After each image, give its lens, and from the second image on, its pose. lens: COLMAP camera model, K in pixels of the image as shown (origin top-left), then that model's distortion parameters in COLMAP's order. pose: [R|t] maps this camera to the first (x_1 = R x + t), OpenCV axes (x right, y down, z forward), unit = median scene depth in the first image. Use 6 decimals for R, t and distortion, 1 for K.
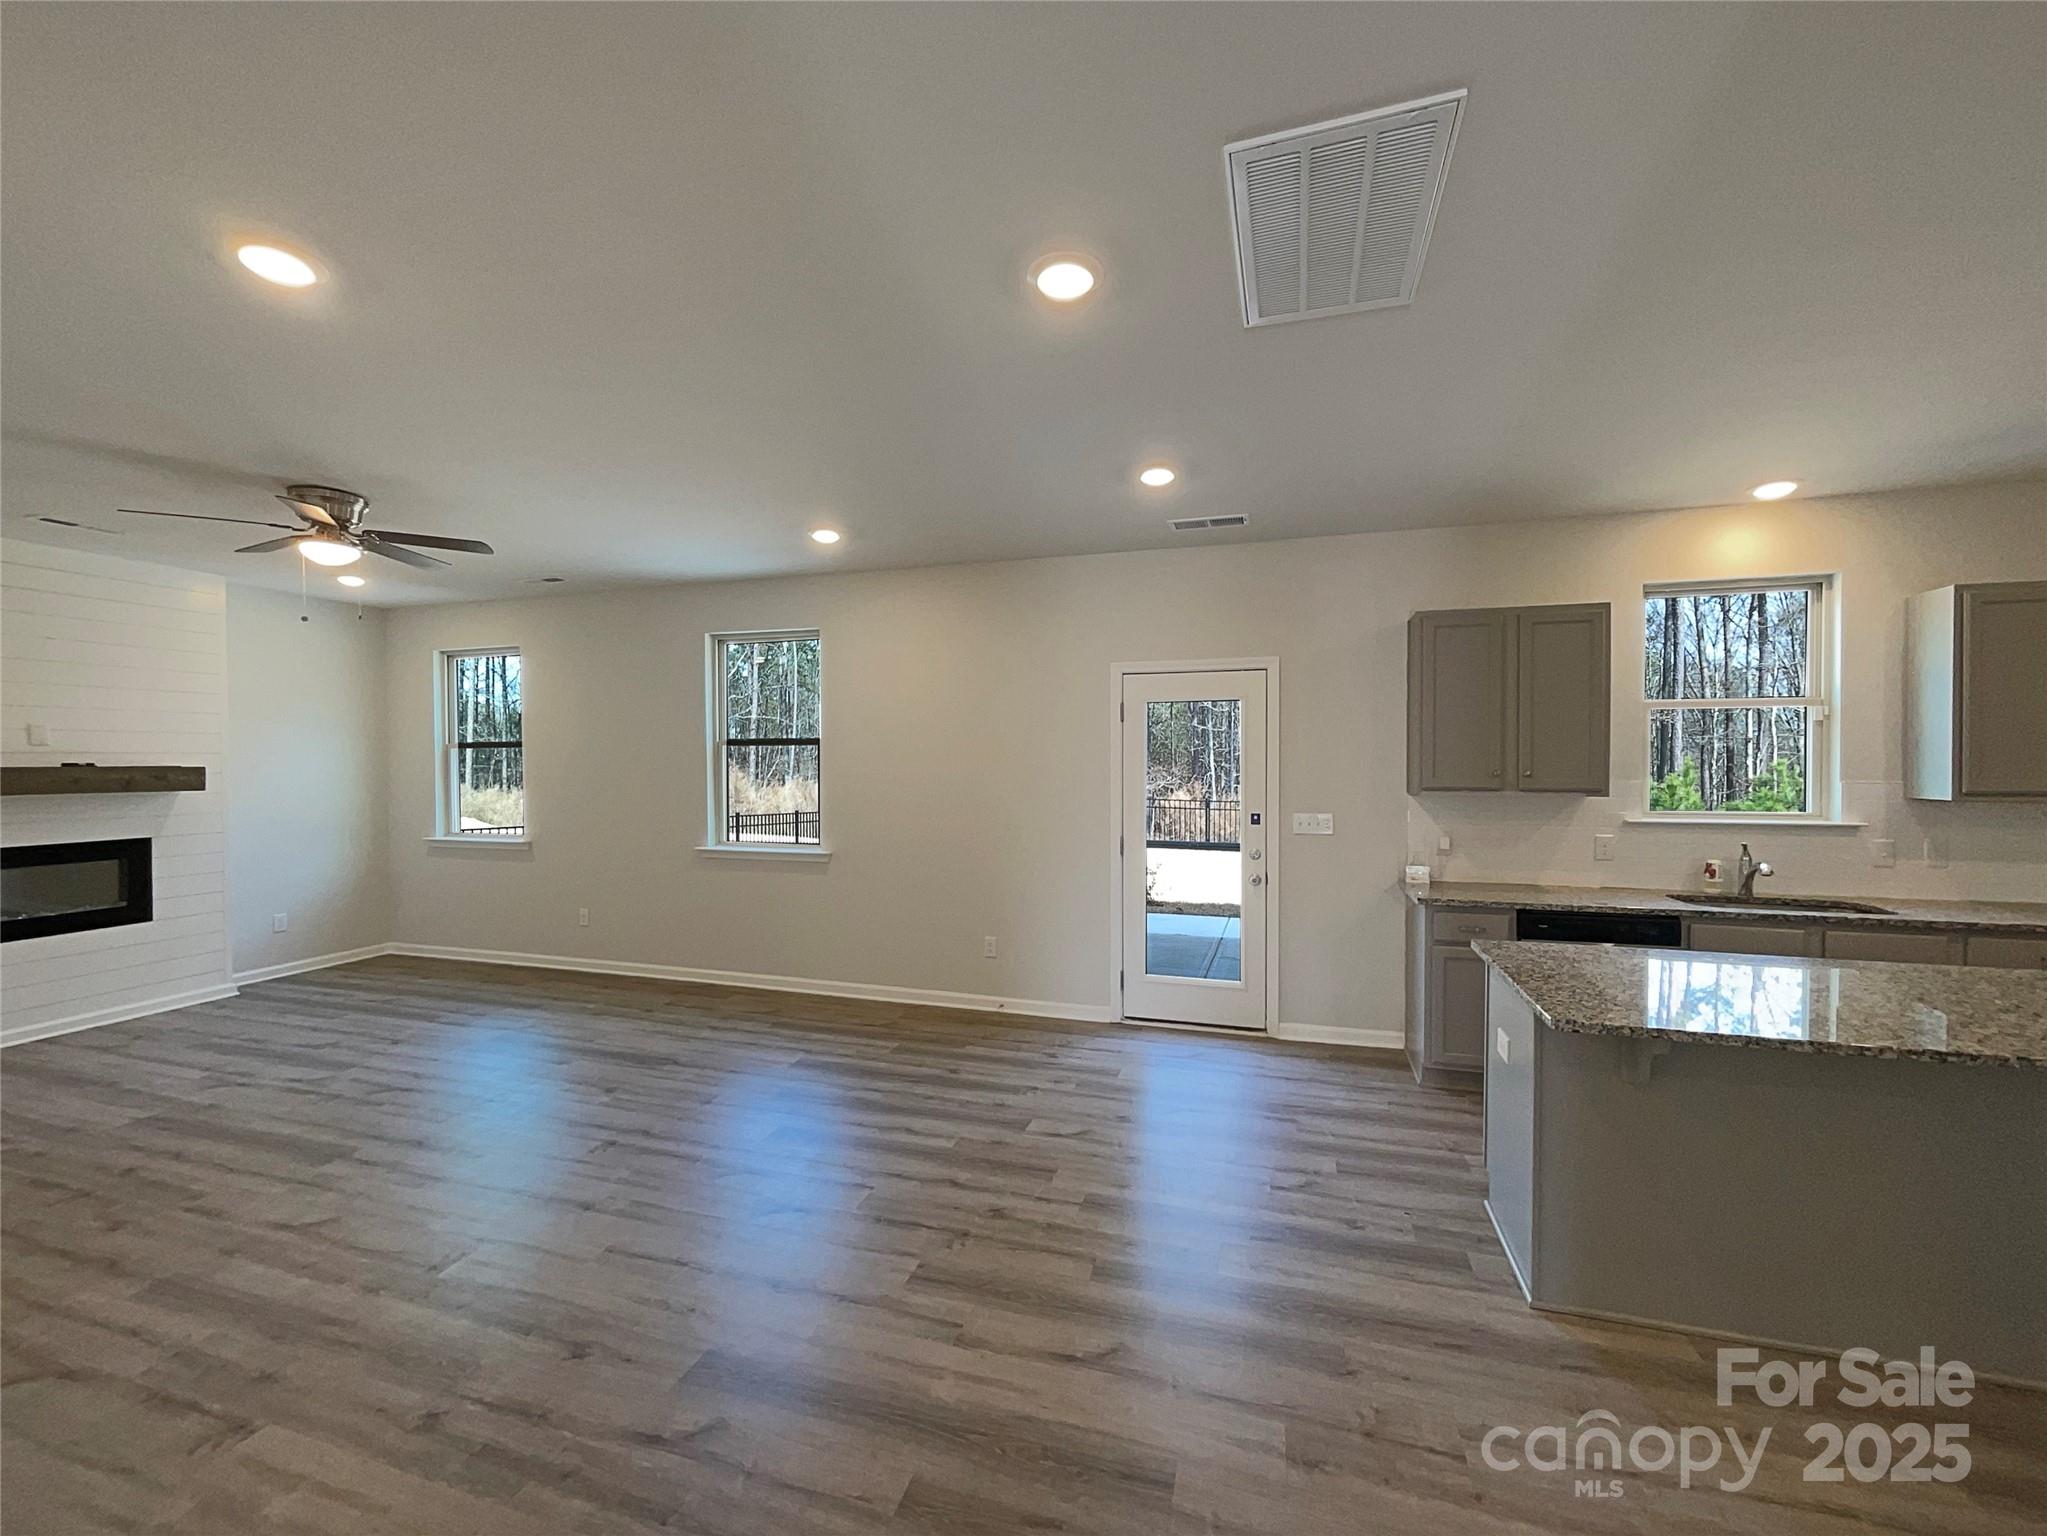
lens RADIAL K [[844.9, 0, 1020.0], [0, 844.9, 776.3], [0, 0, 1]] dist [0.000243, 0.000451]
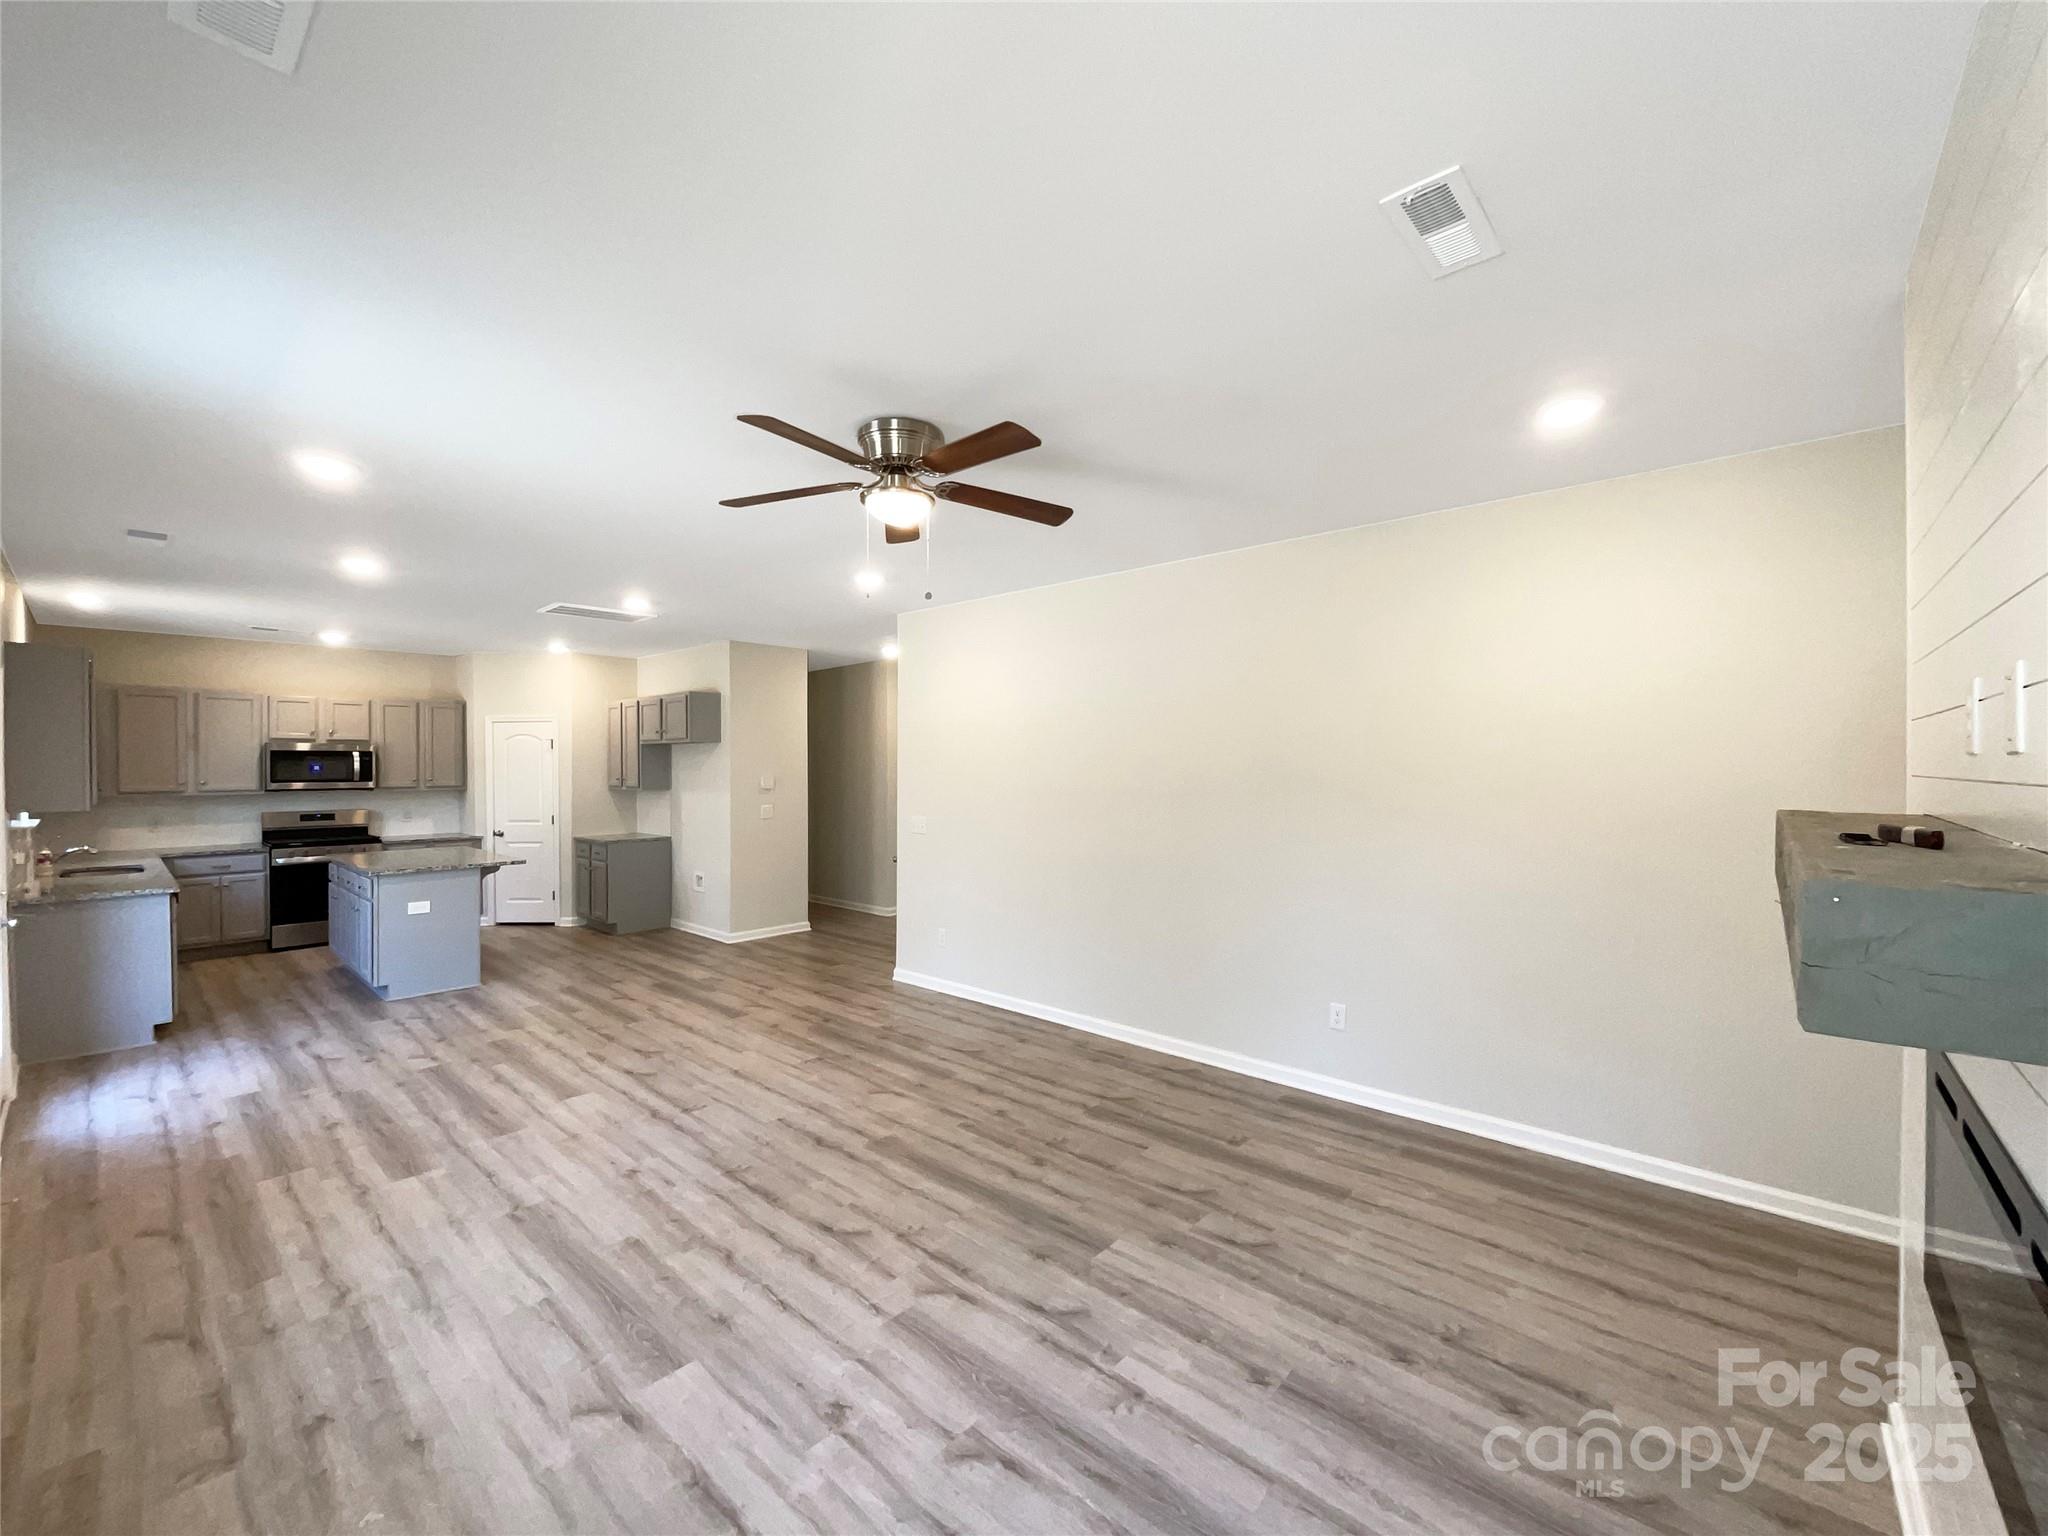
lens RADIAL K [[845.3, 0, 1020.5], [0, 845.3, 776.3], [0, 0, 1]] dist [0.000243, 0.000451]
pose [[-0.911319, -0.001487, 0.411699, -1.004805], [0.011907, 0.999480, 0.029967, -0.041000], [-0.411529, 0.032211, -0.910827, 1.347093]]
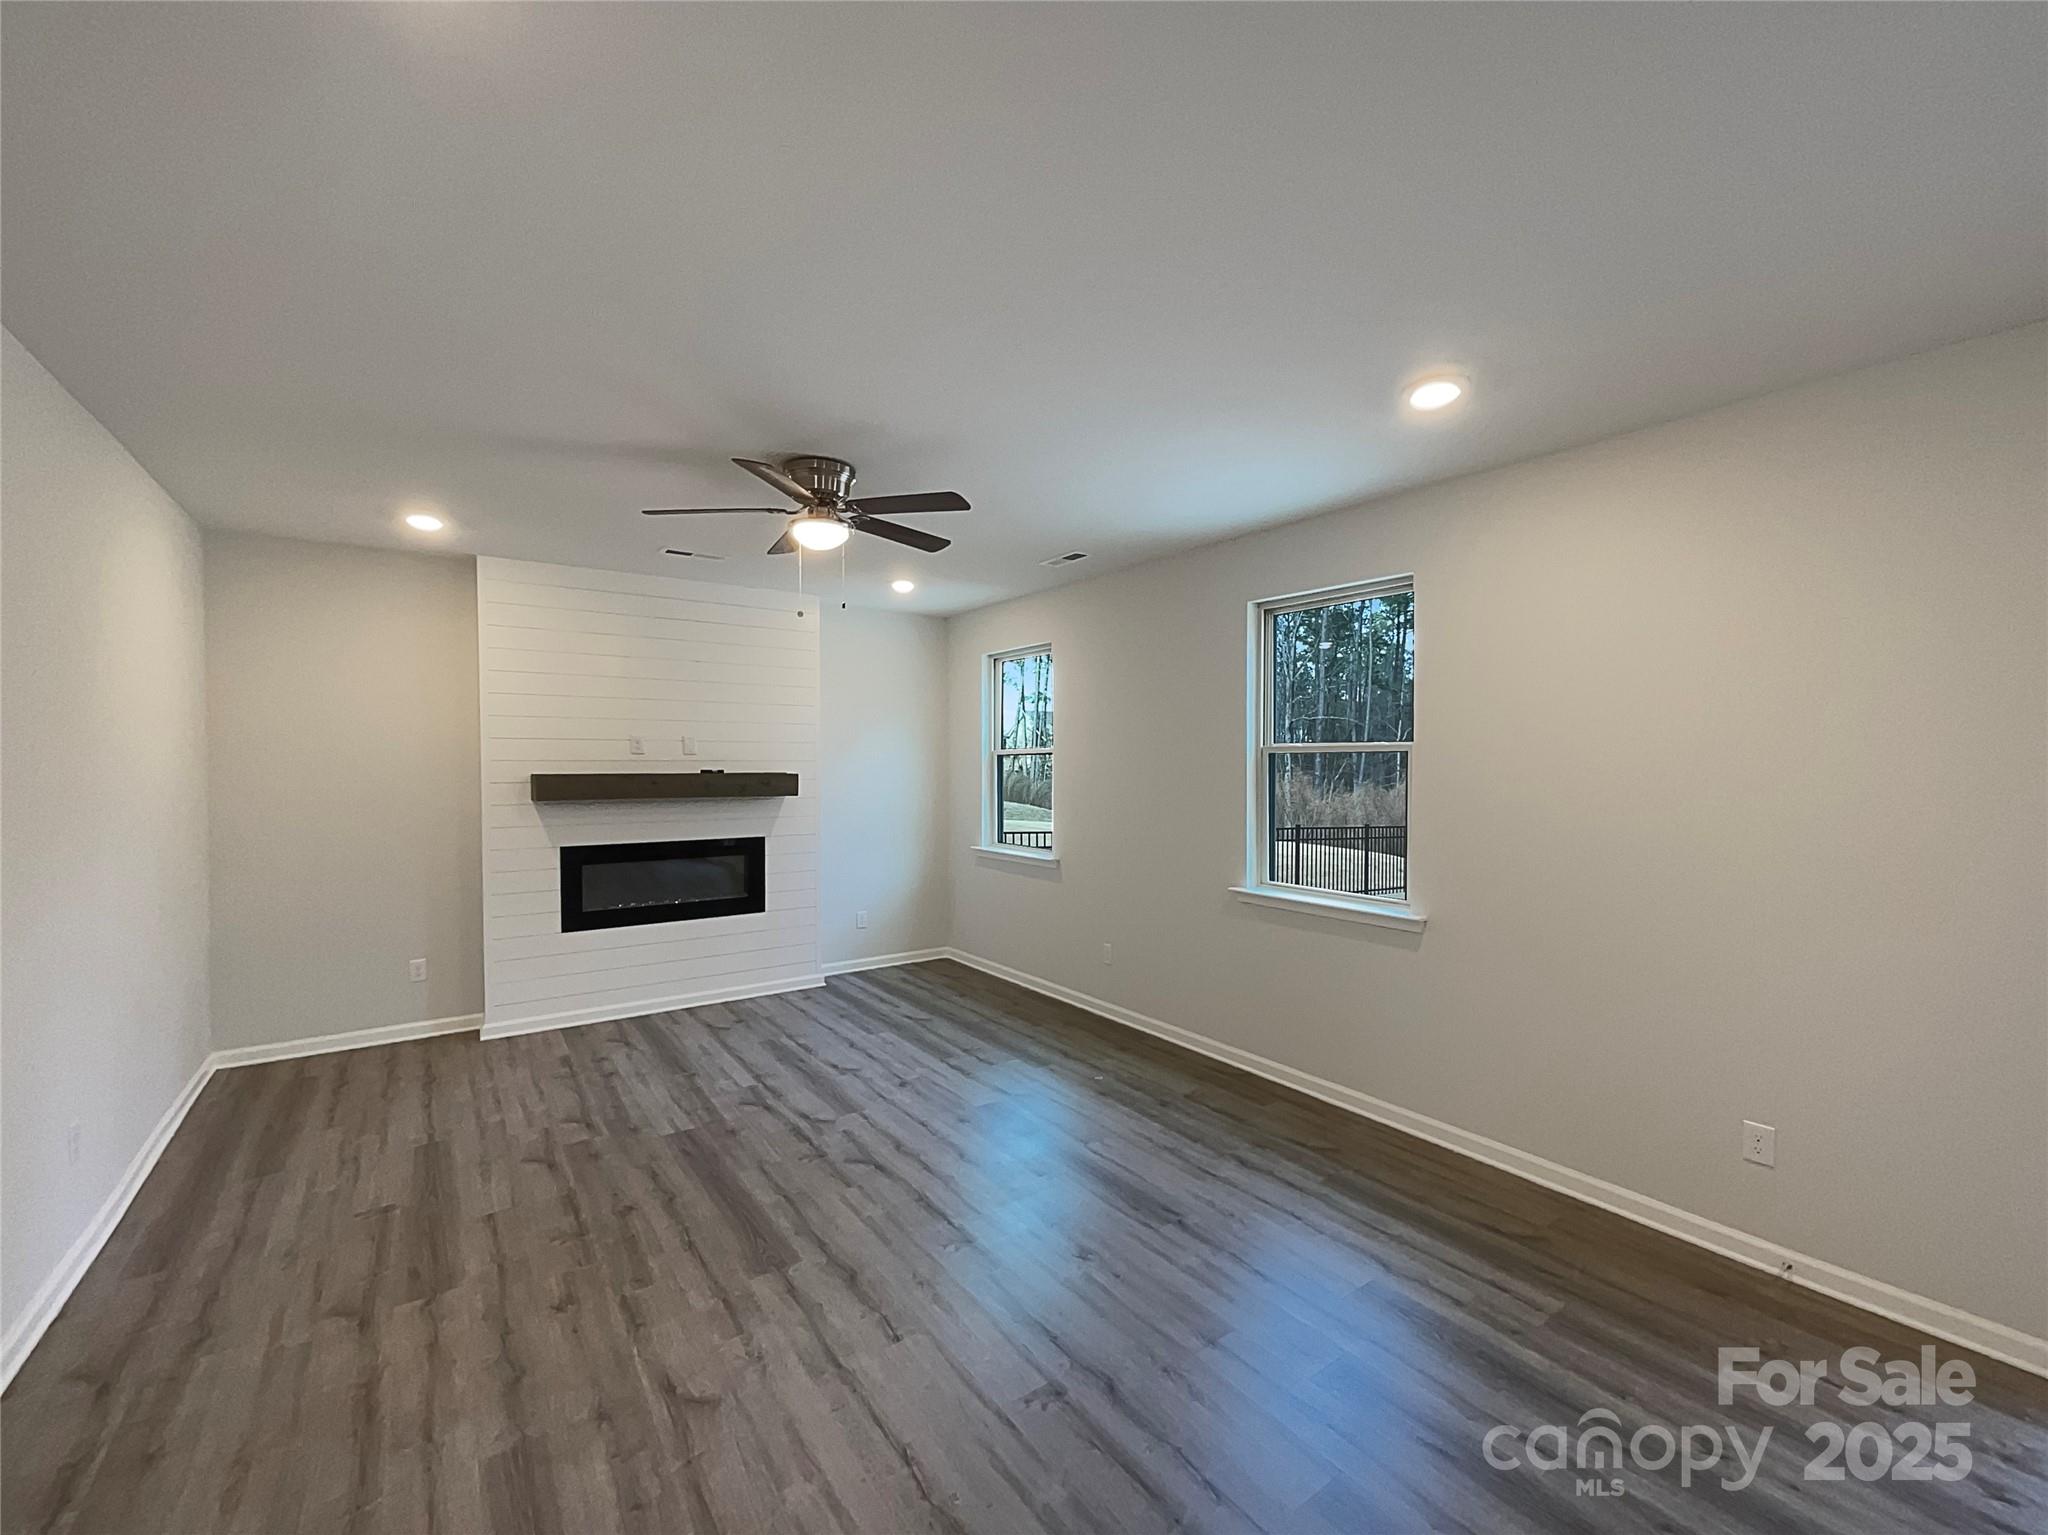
lens RADIAL K [[845.3, 0, 1020.5], [0, 845.3, 775.8], [0, 0, 1]] dist [0.000243, 0.000451]
pose [[0.798047, 0.015480, -0.602396, -0.097242], [-0.016662, 0.999855, 0.003619, -0.019666], [0.602364, 0.007149, 0.798189, 0.345322]]
